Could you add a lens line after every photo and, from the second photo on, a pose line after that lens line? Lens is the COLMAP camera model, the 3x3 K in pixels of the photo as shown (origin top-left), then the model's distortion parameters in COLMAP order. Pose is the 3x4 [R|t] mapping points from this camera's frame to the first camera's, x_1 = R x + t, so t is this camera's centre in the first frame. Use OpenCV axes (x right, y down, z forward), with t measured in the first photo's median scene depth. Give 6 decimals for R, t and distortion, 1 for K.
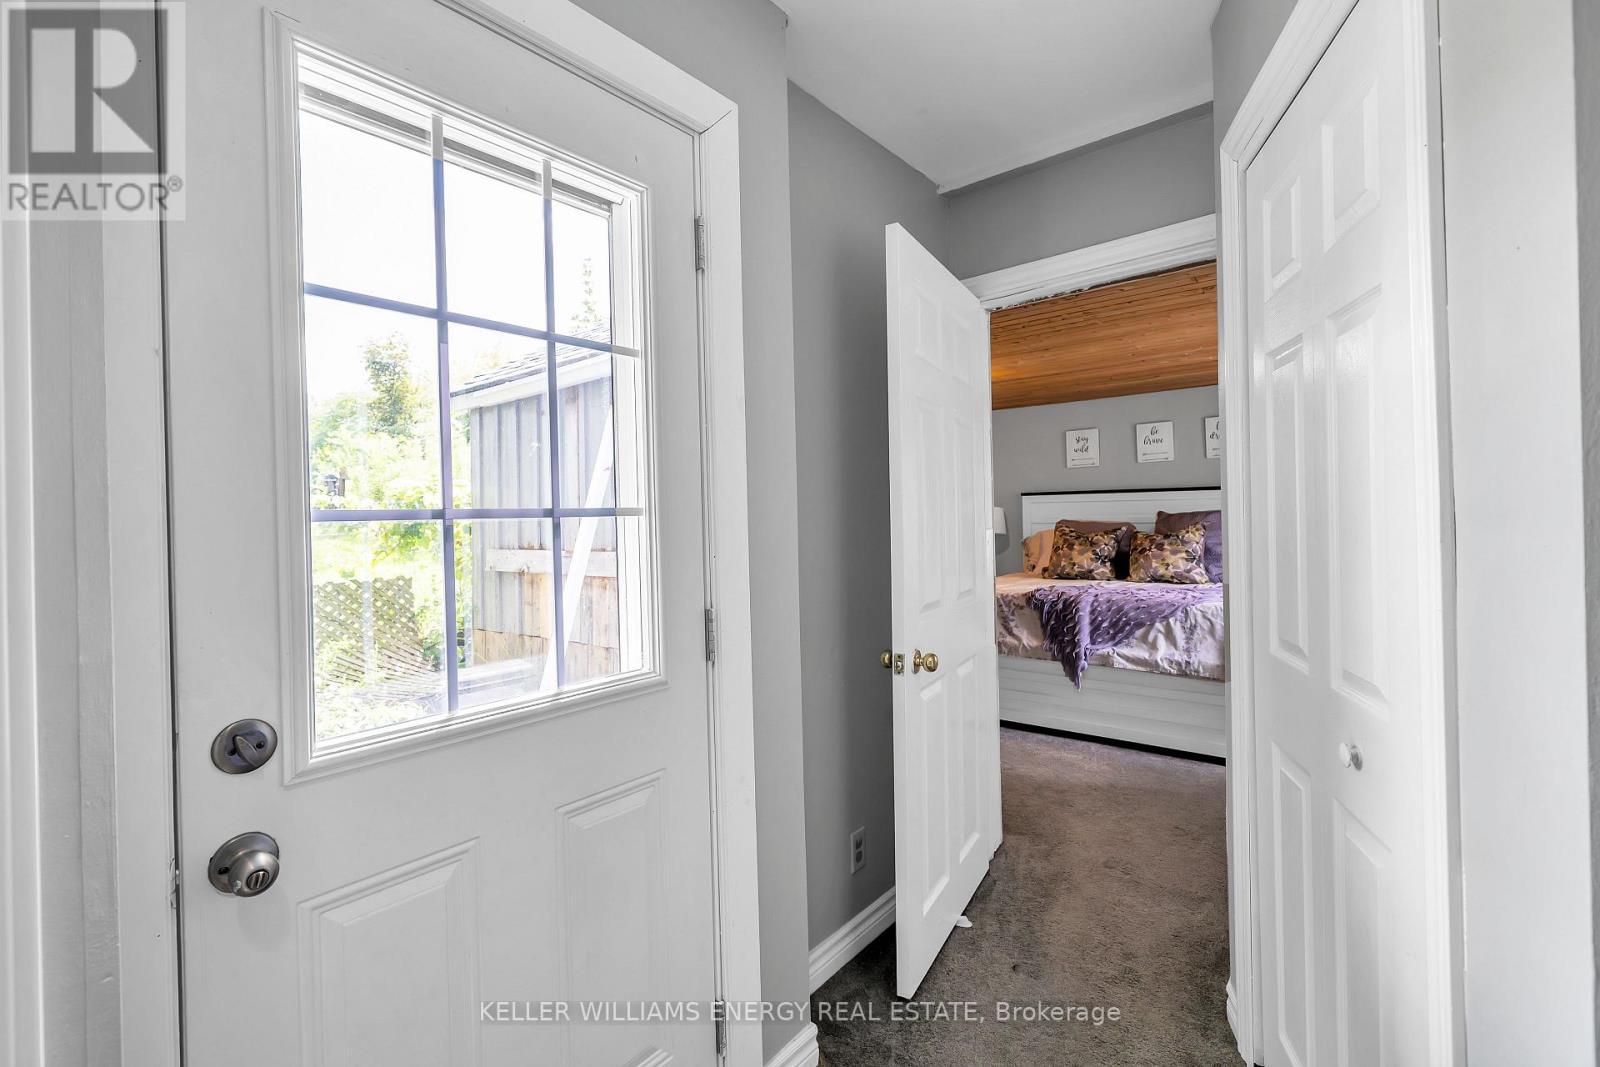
lens RADIAL K [[705.3, 0, 799.7], [0, 705.3, 516.0], [0, 0, 1]] dist [0.000462, 0.000429]
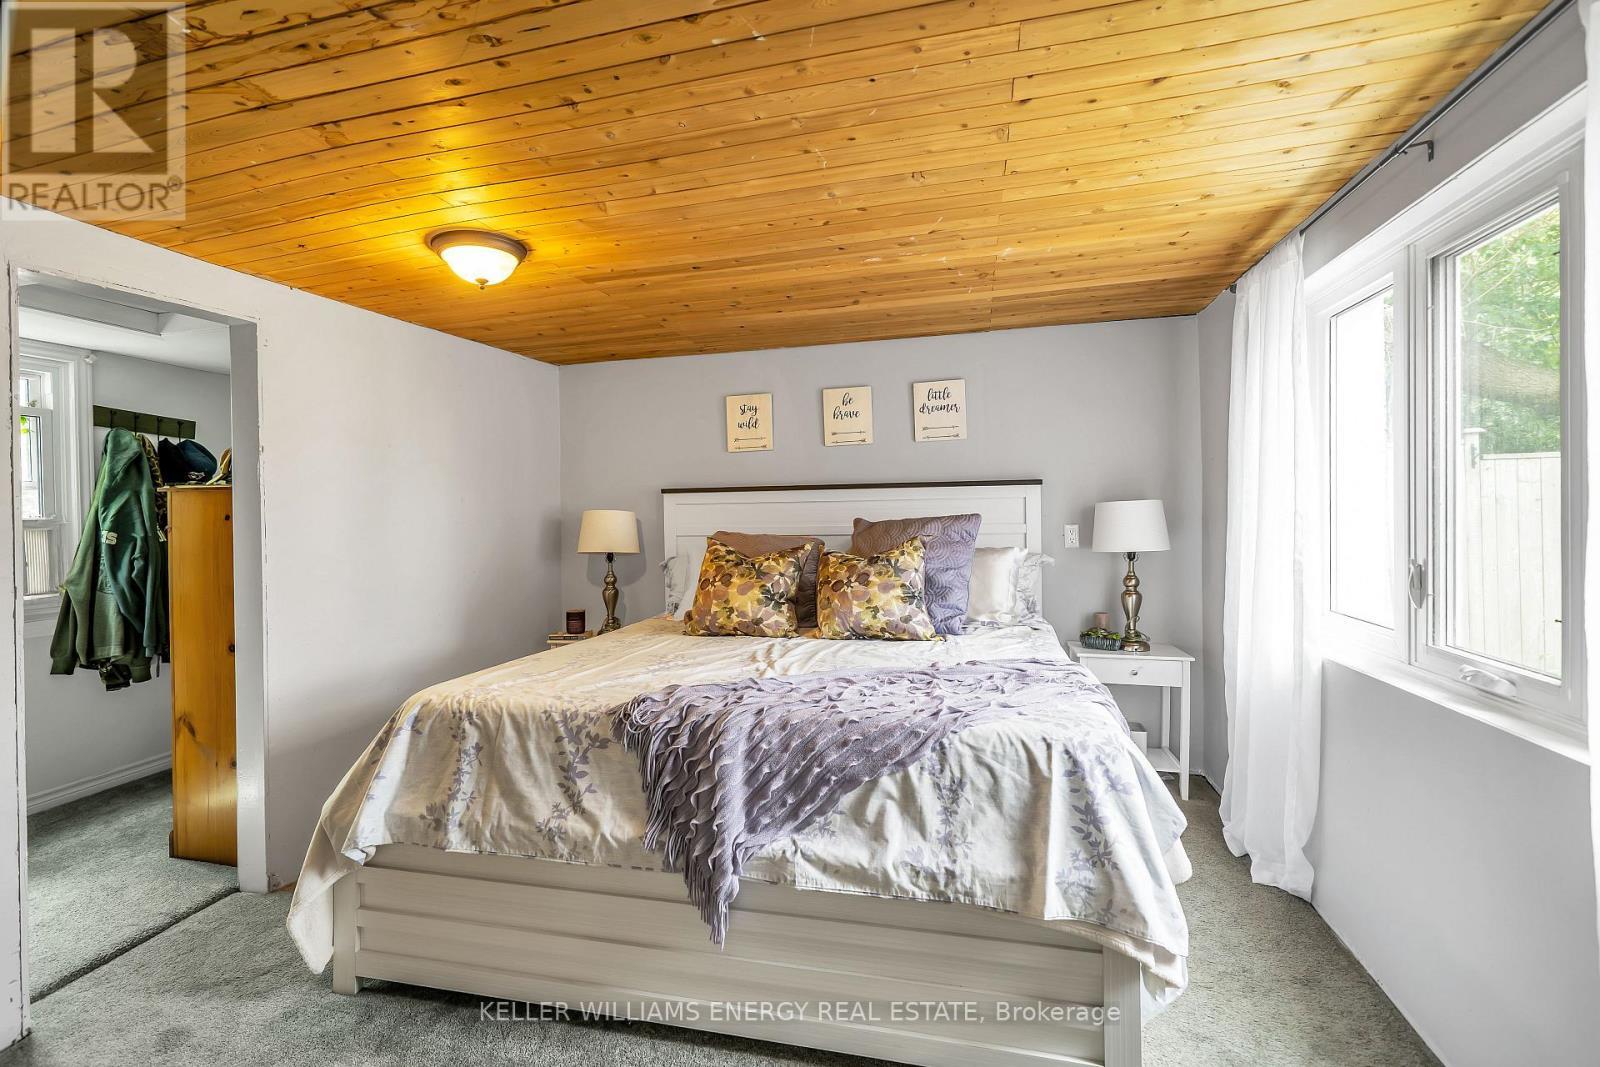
lens RADIAL K [[705.3, 0, 800.6], [0, 705.3, 517.8], [0, 0, 1]] dist [0.000462, 0.000429]
pose [[0.908497, -0.003426, 0.417878, 0.248703], [0.002680, 0.999994, 0.002374, -0.011851], [-0.417883, -0.001037, 0.908500, 0.561966]]
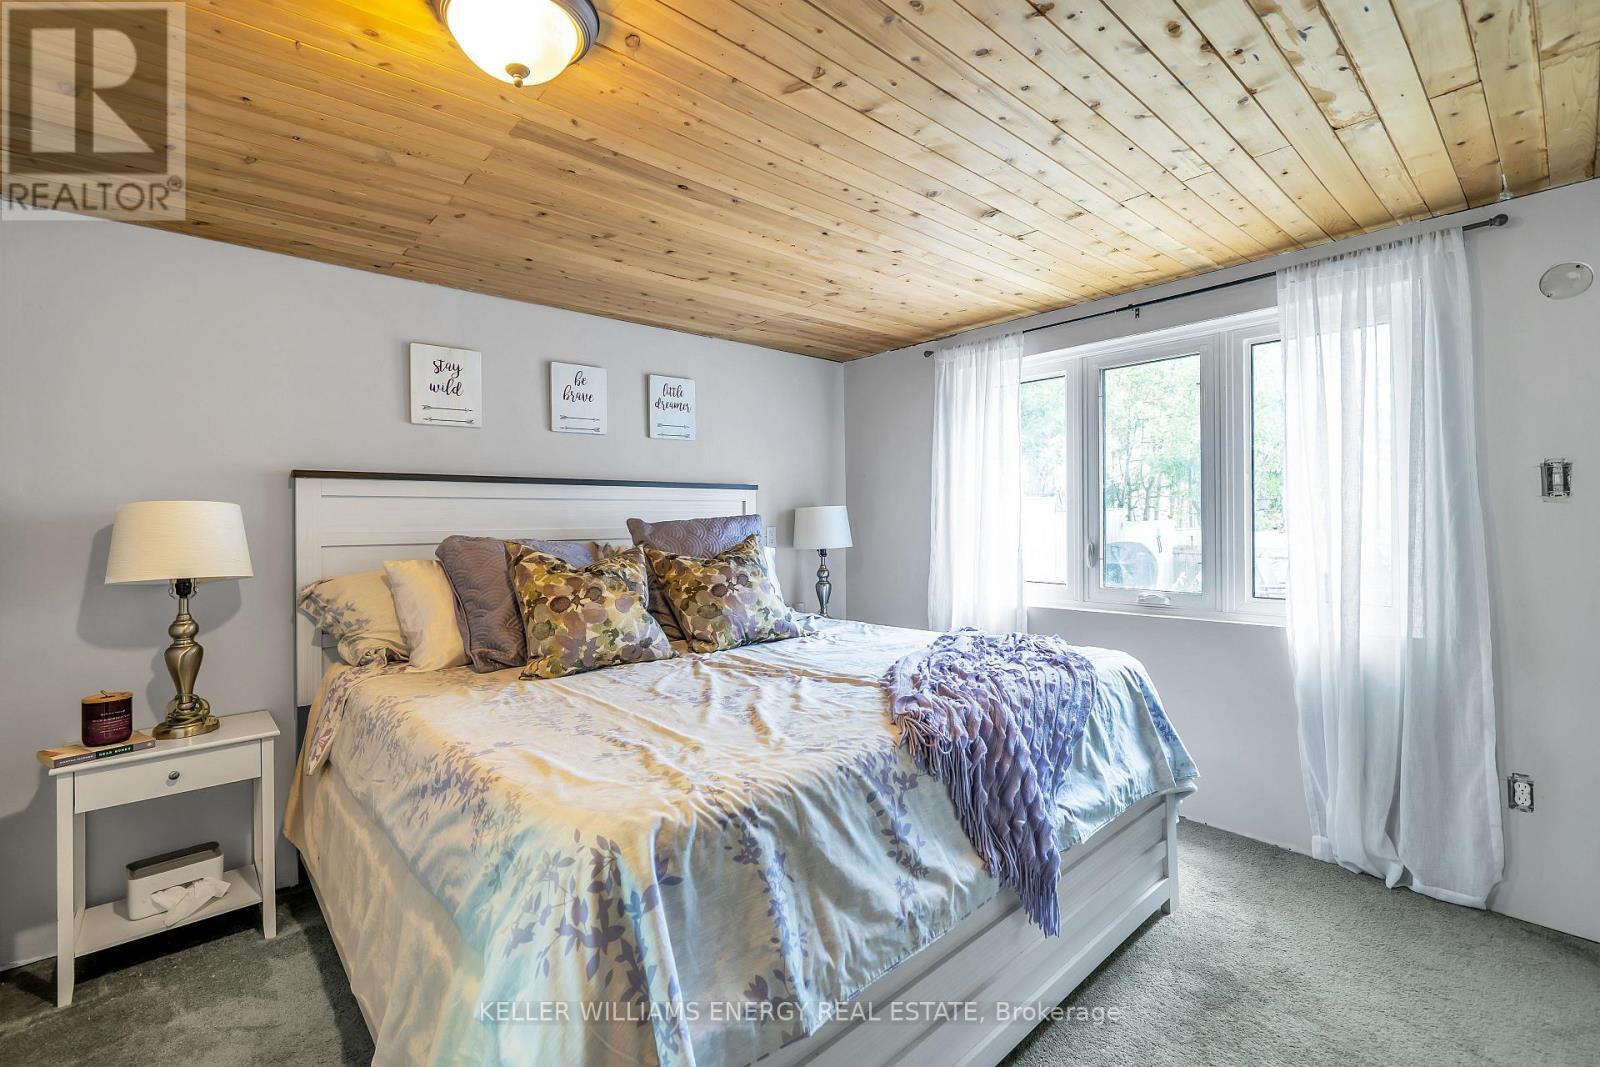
lens RADIAL K [[705.3, 0, 803.7], [0, 705.3, 519.3], [0, 0, 1]] dist [0.000462, 0.000429]
pose [[0.157814, 0.014924, 0.987356, -0.041547], [0.009001, 0.999822, -0.016552, 0.005837], [-0.987428, 0.011499, 0.157652, 1.020471]]
